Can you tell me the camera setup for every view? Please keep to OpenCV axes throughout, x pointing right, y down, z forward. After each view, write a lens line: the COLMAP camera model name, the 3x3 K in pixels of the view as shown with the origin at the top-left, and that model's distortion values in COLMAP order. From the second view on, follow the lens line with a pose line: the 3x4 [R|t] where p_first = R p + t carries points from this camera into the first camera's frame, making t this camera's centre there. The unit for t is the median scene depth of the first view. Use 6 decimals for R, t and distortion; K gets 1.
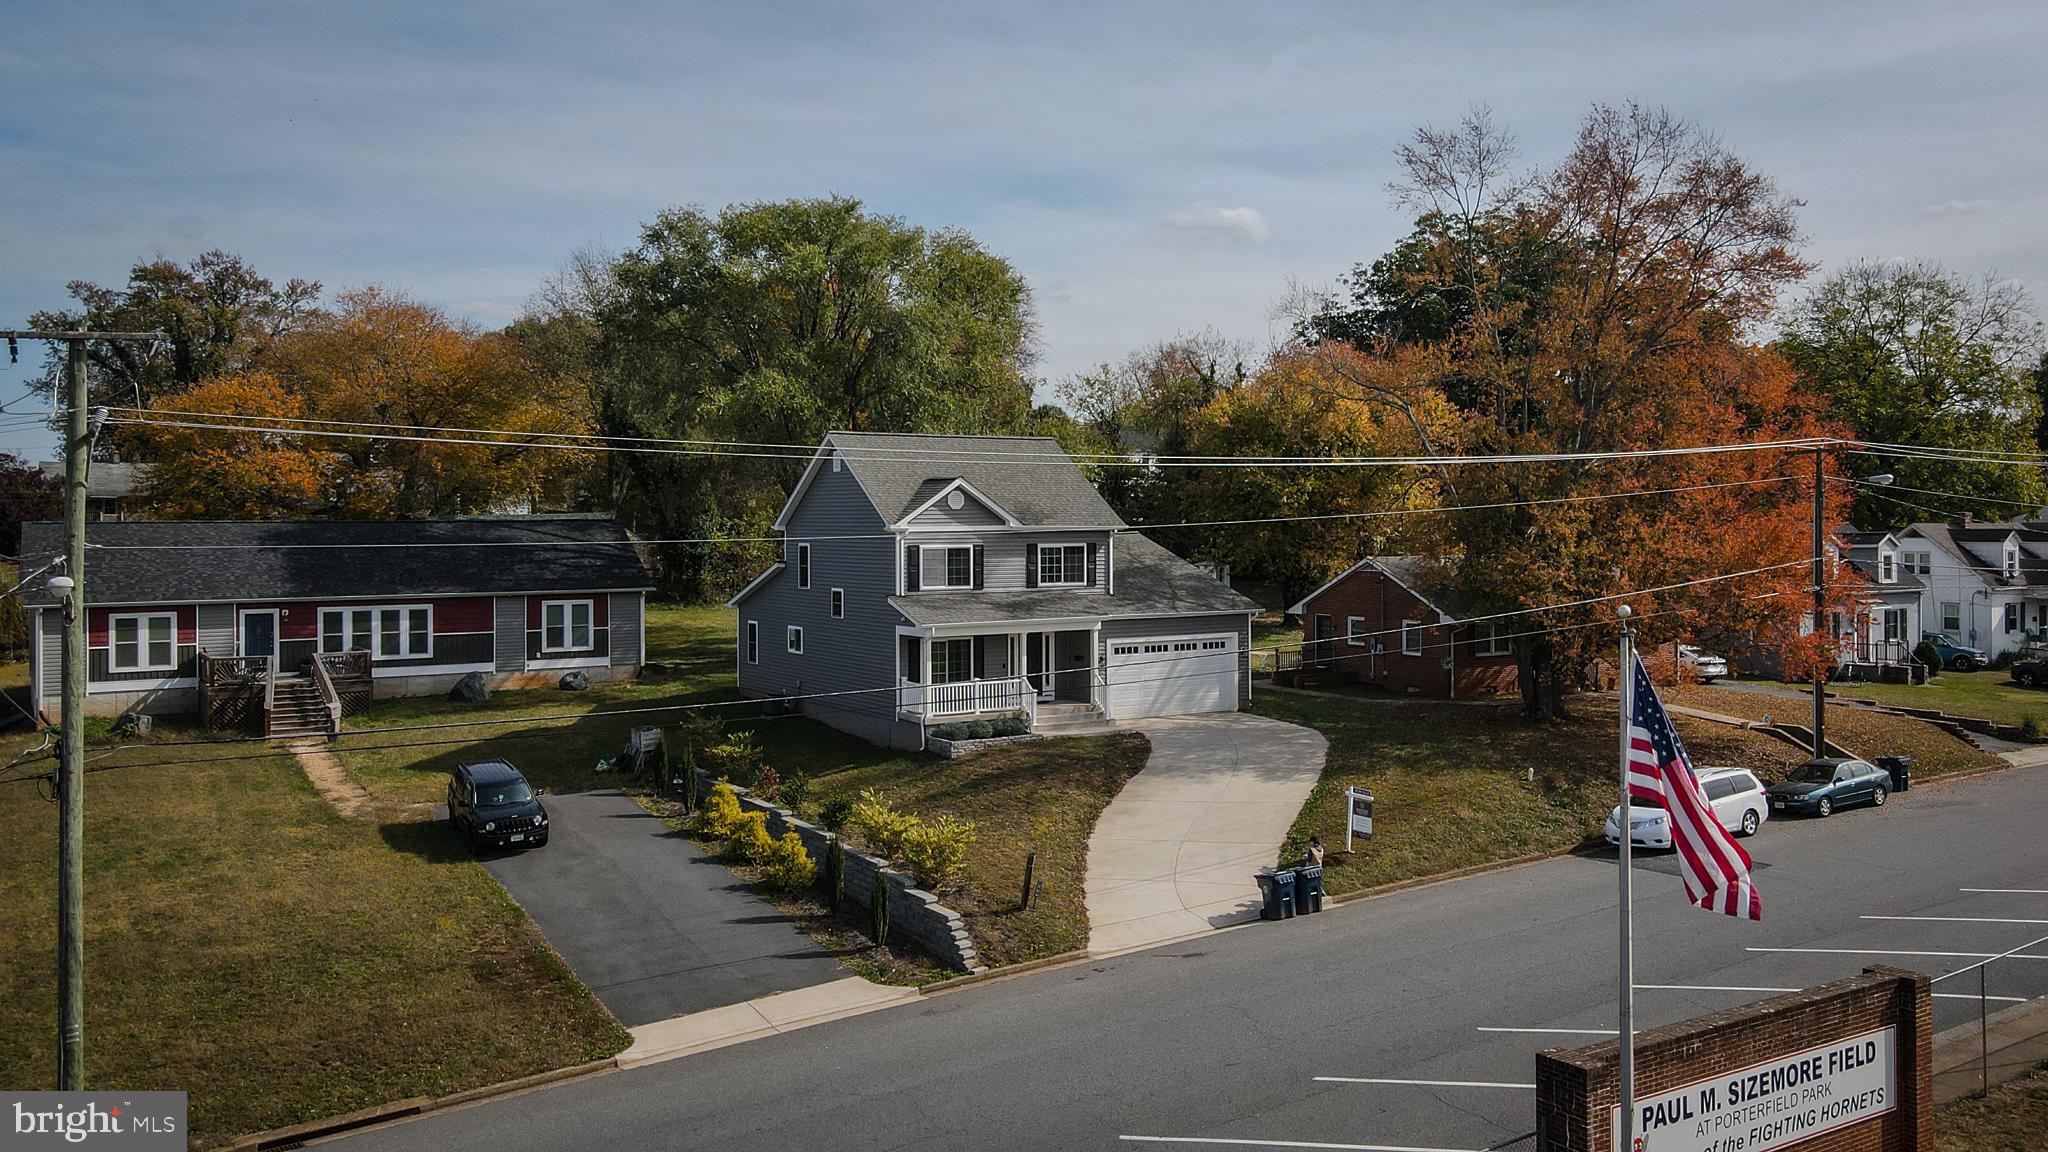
lens RADIAL K [[1530.6, 0, 1012.9], [0, 1530.6, 581.7], [0, 0, 1]] dist [-0.008193, 0.001656]
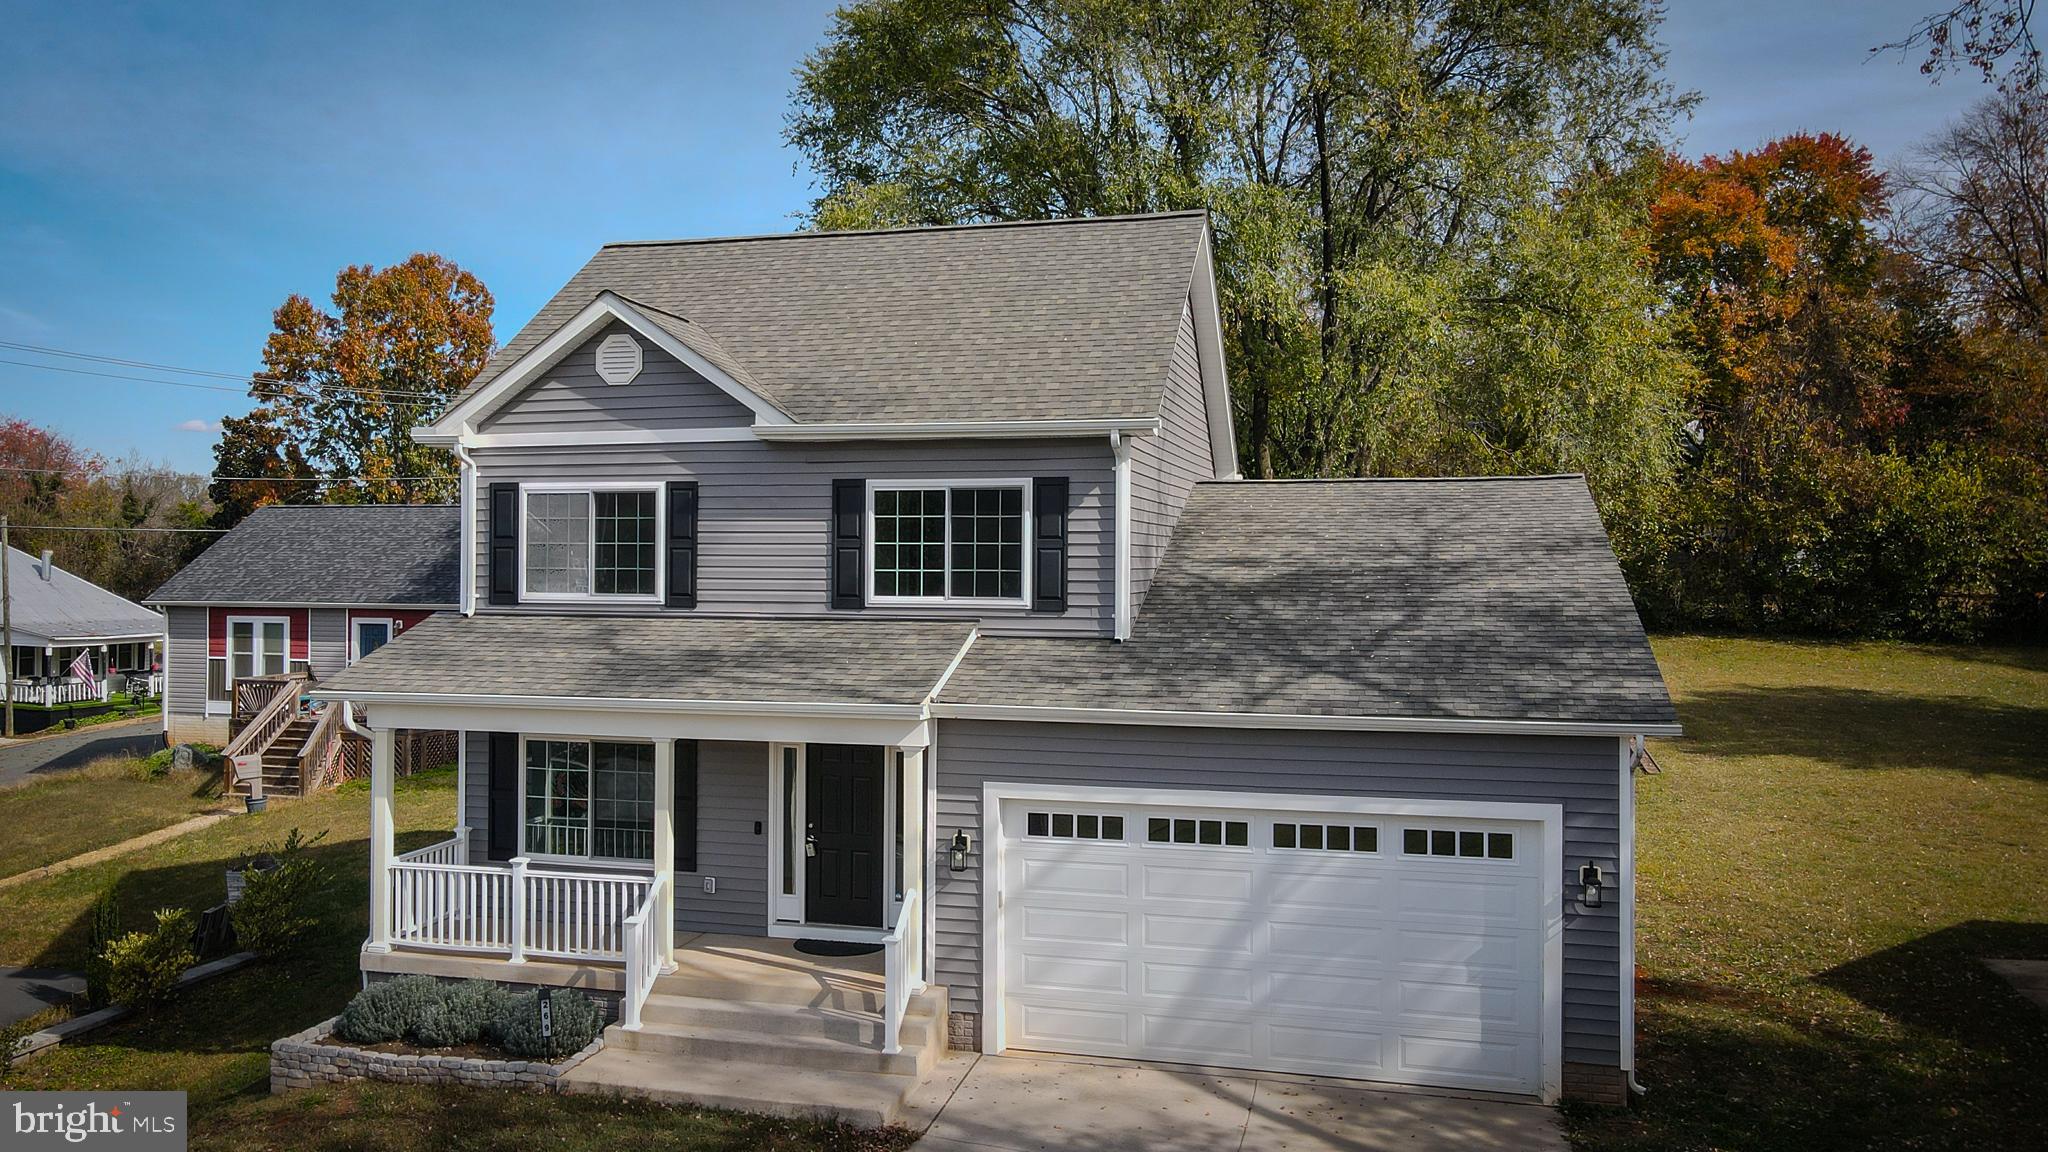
lens RADIAL K [[1530.6, 0, 1012.9], [0, 1530.6, 581.7], [0, 0, 1]] dist [-0.008193, 0.001656]
pose [[0.702867, 0.013224, -0.711198, 0.278554], [-0.037733, 0.999113, -0.018713, 0.002926], [0.710319, 0.039988, 0.702743, 0.778499]]
